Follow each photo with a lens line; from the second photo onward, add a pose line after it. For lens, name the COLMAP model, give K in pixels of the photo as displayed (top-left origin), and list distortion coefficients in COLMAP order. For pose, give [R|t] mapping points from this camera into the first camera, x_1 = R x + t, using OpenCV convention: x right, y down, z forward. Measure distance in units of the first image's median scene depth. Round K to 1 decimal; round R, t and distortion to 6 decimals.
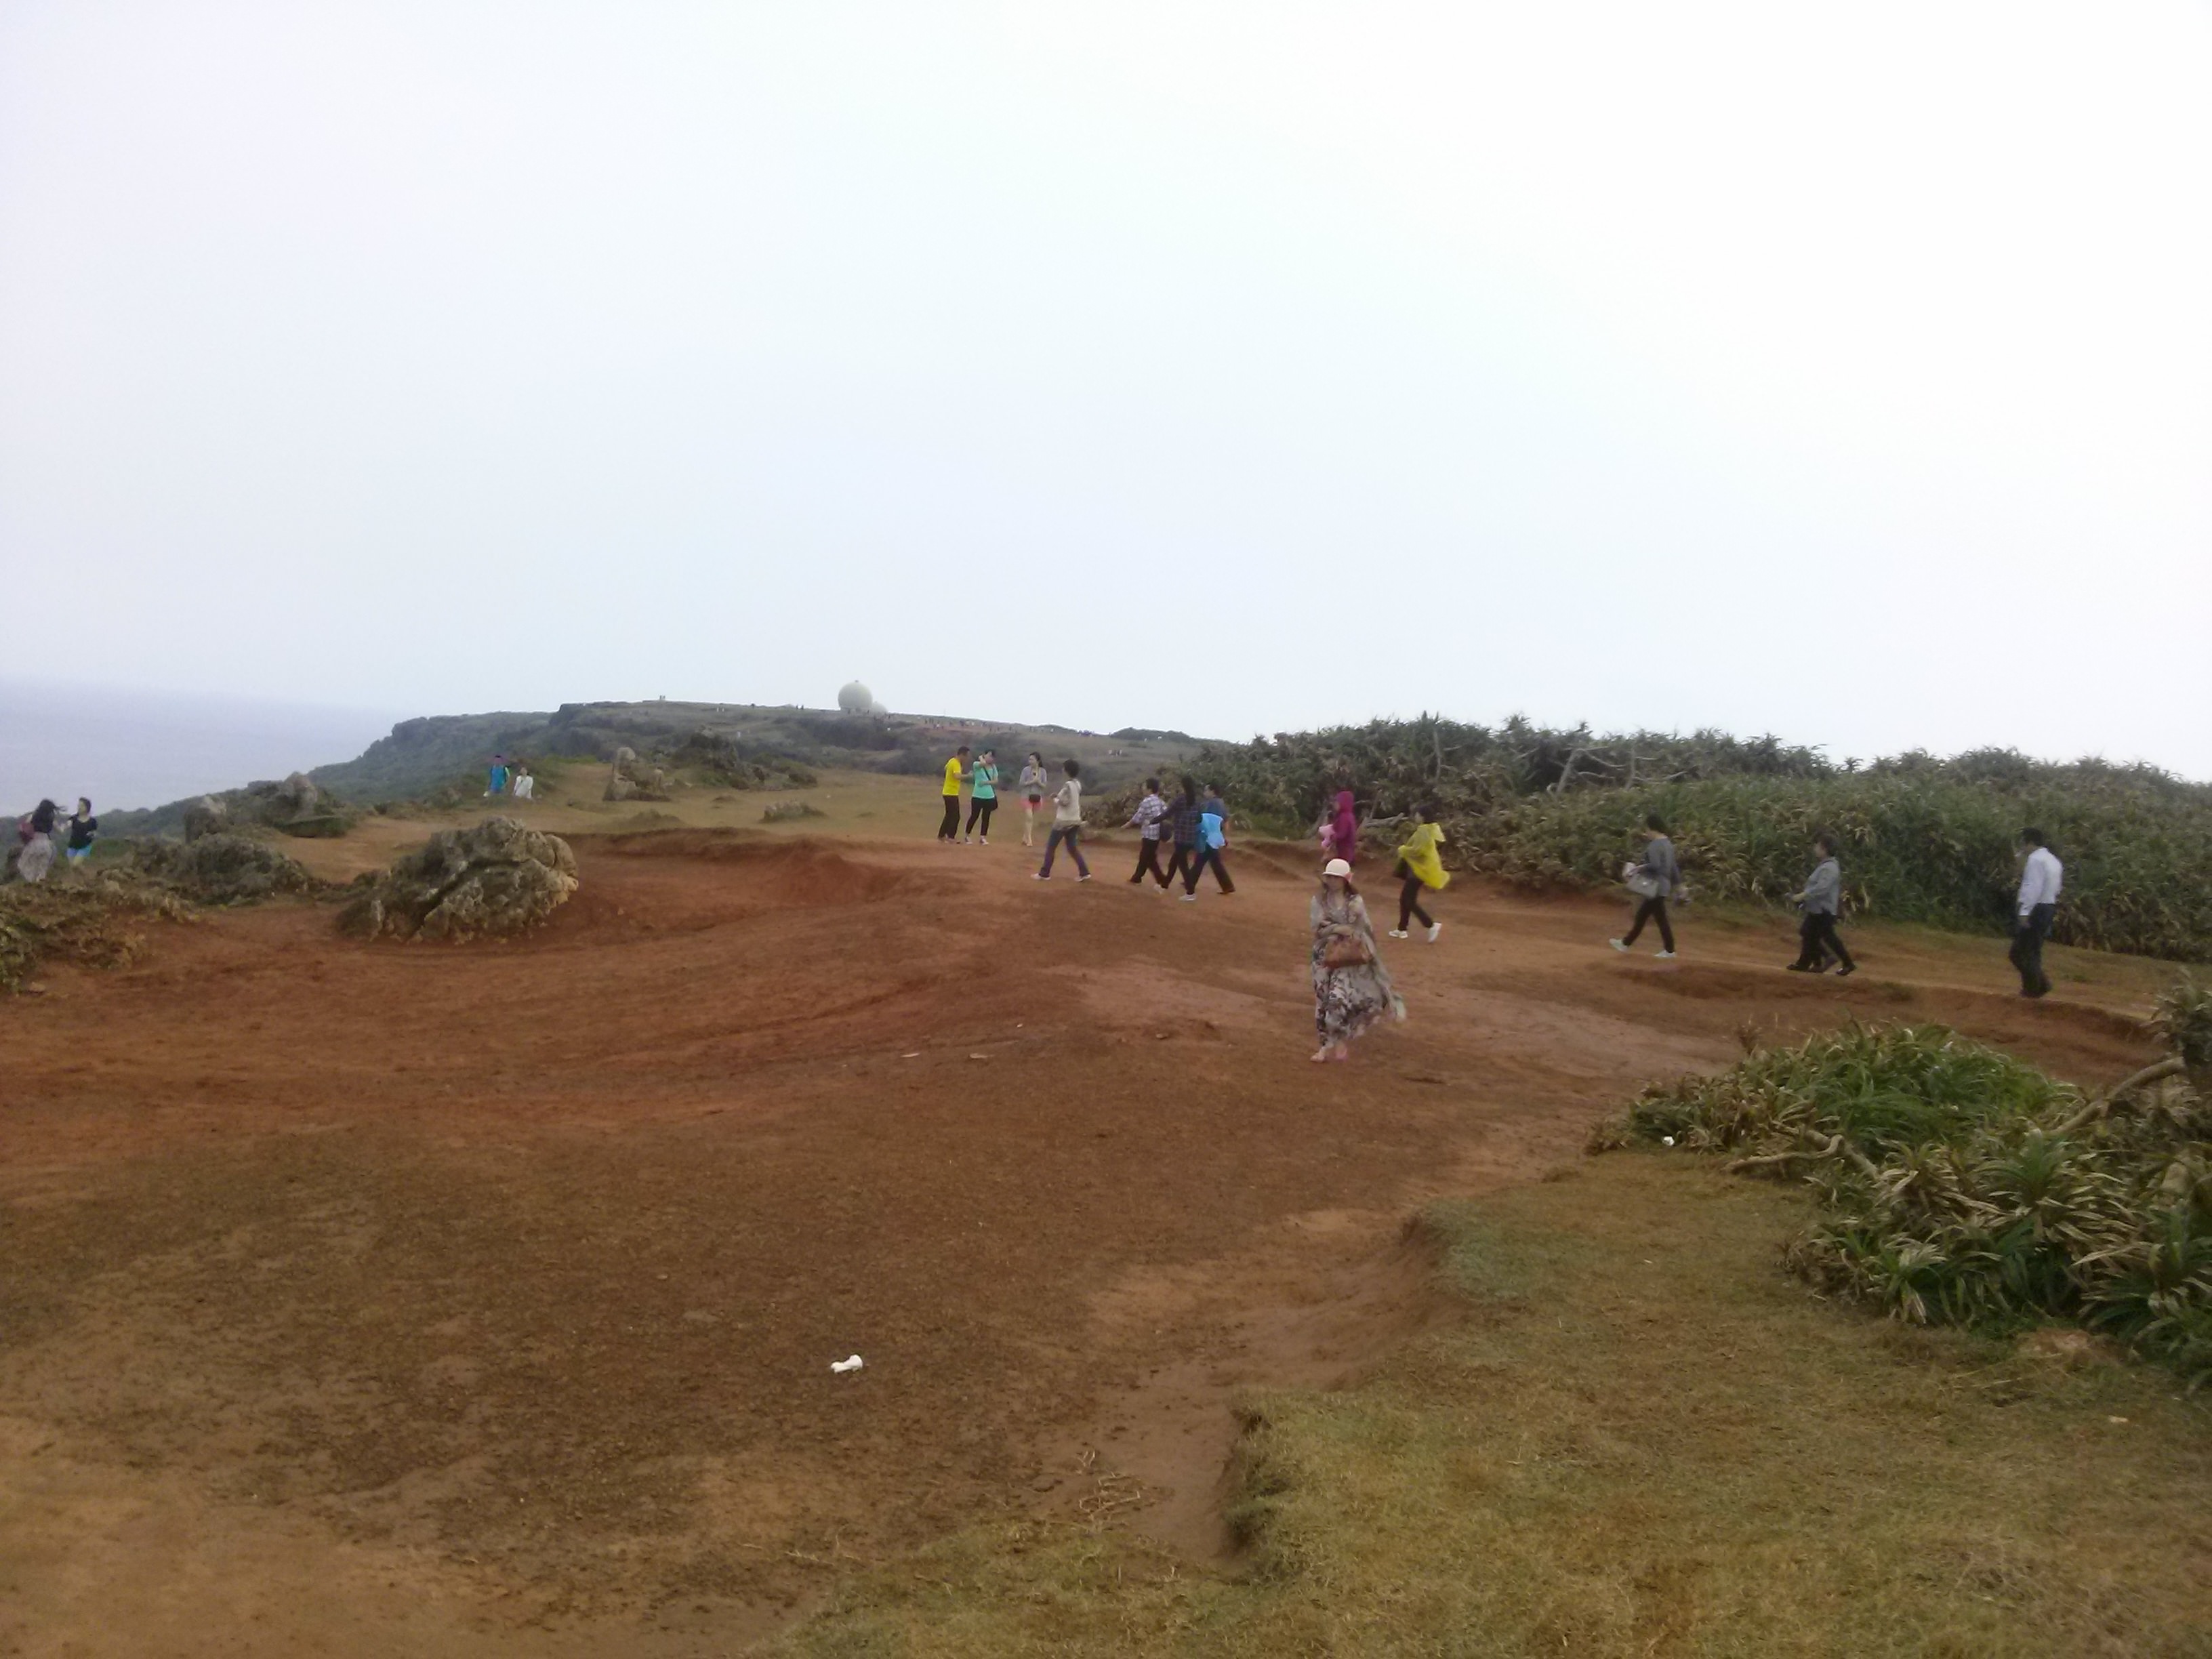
lens RADIAL K [[1952.2, 0, 1098.4], [0, 1952.2, 825.8], [0, 0, 1]] dist [0.097355, -0.298273]
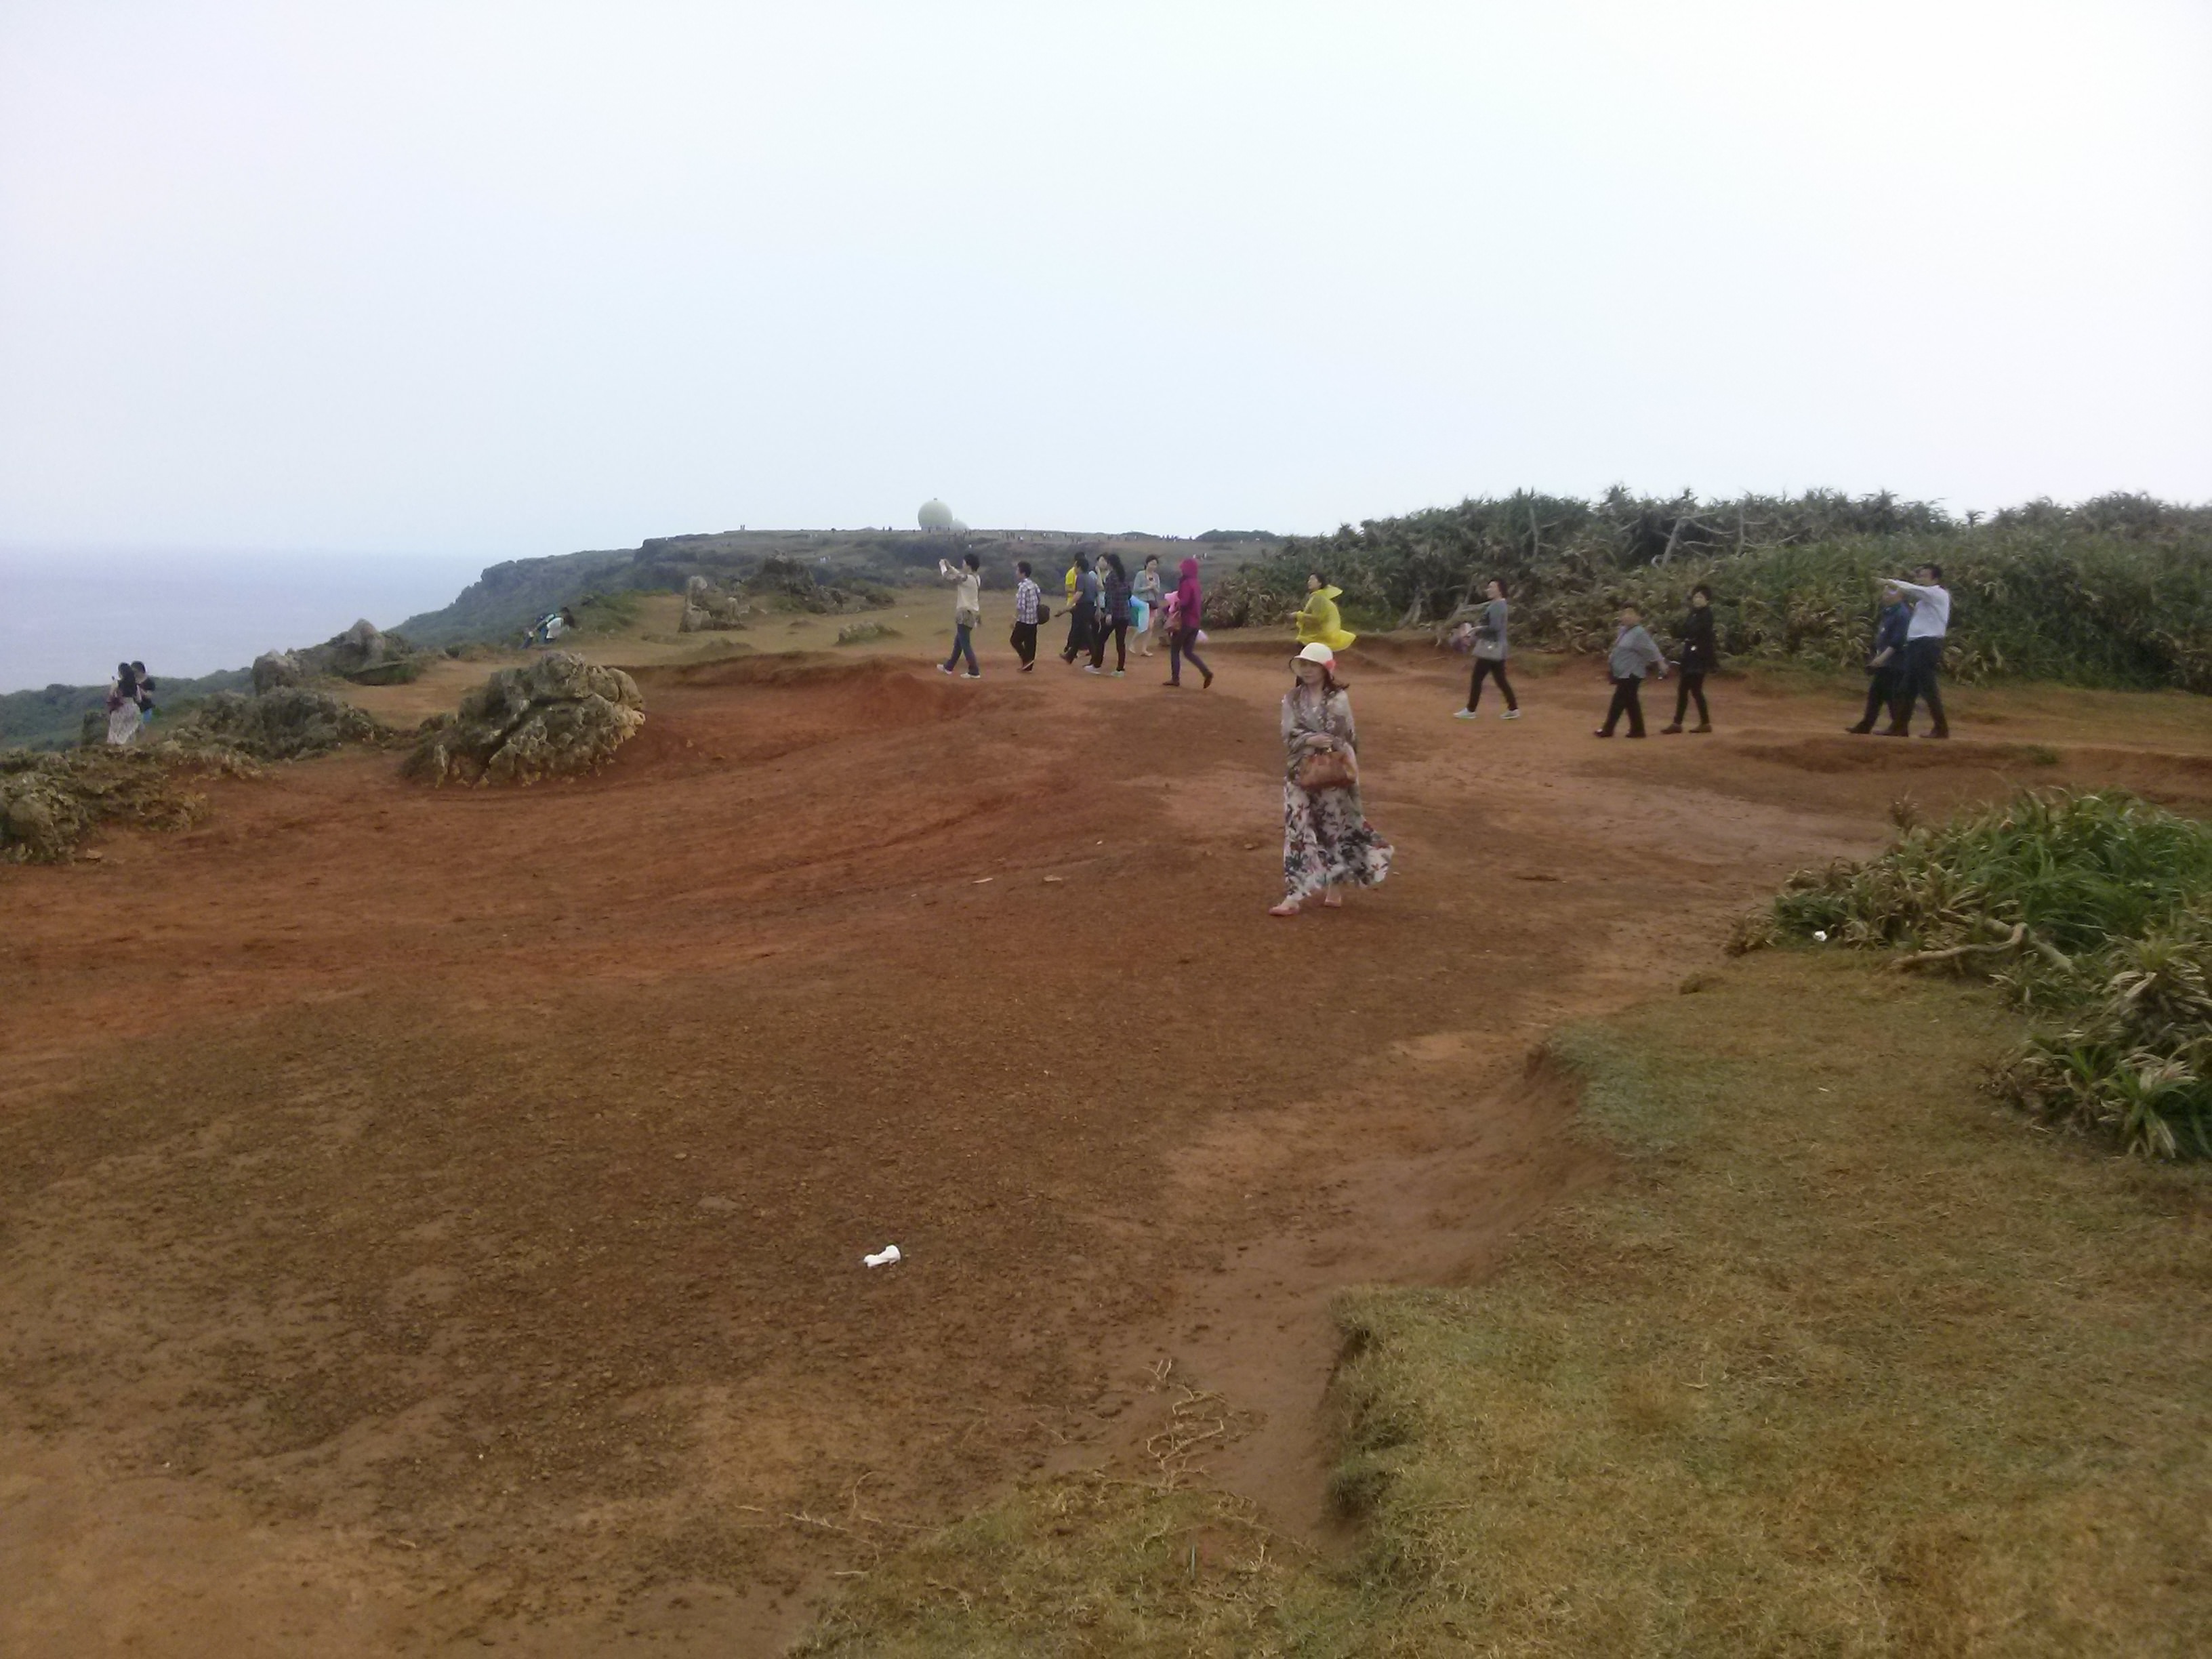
lens RADIAL K [[1952.2, 0, 1105.2], [0, 1952.2, 834.9], [0, 0, 1]] dist [0.097355, -0.298273]
pose [[0.997520, -0.052032, -0.047403, 0.014364], [0.056592, 0.993319, 0.100573, 0.008338], [0.041853, -0.103007, 0.993800, 0.131855]]
